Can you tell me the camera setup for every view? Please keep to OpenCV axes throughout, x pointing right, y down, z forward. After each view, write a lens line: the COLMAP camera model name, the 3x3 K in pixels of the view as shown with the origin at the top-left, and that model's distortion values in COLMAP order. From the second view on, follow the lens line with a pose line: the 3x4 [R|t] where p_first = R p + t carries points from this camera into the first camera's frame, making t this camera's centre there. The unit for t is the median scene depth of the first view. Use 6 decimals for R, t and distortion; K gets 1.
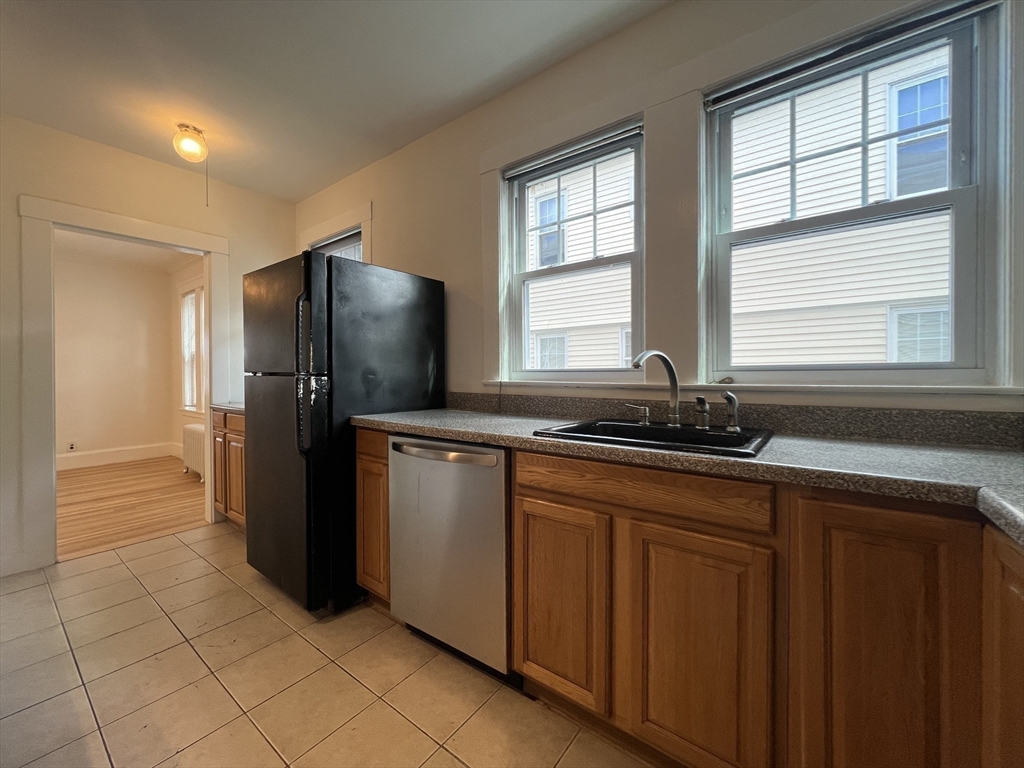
lens RADIAL K [[410.3, 0, 510.4], [0, 410.3, 379.6], [0, 0, 1]] dist [-0.007195, -0.000063]
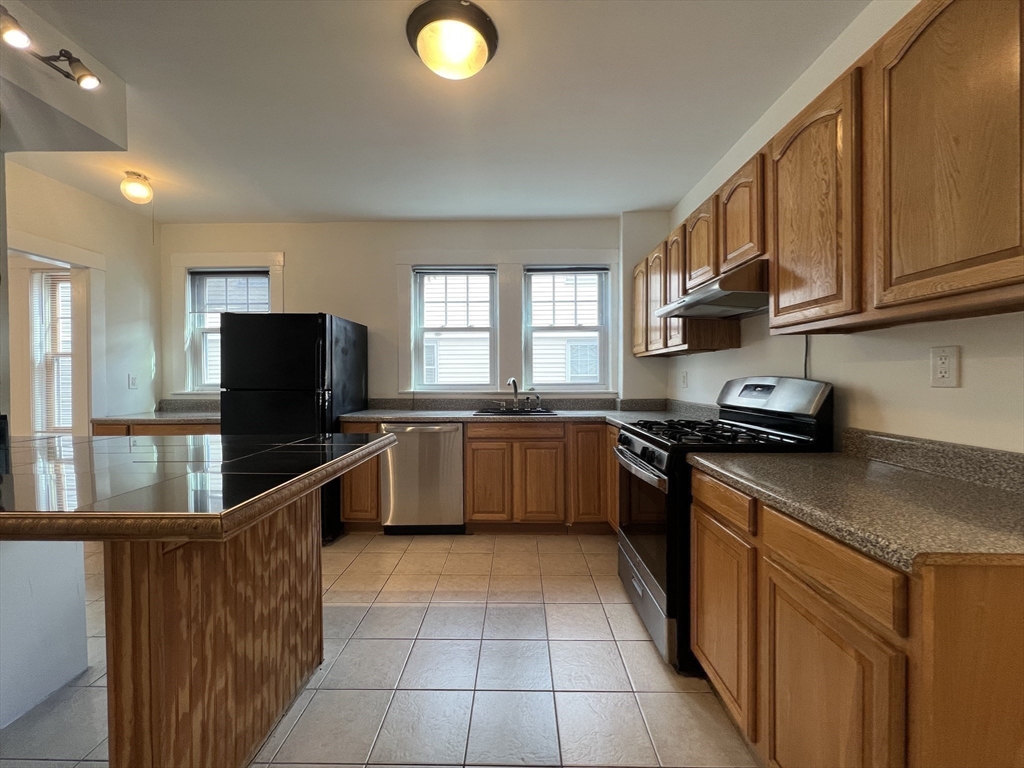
lens RADIAL K [[410.3, 0, 507.4], [0, 410.3, 376.4], [0, 0, 1]] dist [-0.007195, -0.000063]
pose [[0.806971, -0.002661, 0.590585, -0.980578], [0.008934, 0.999930, -0.007702, -0.055176], [-0.590523, 0.011492, 0.806939, -0.822850]]
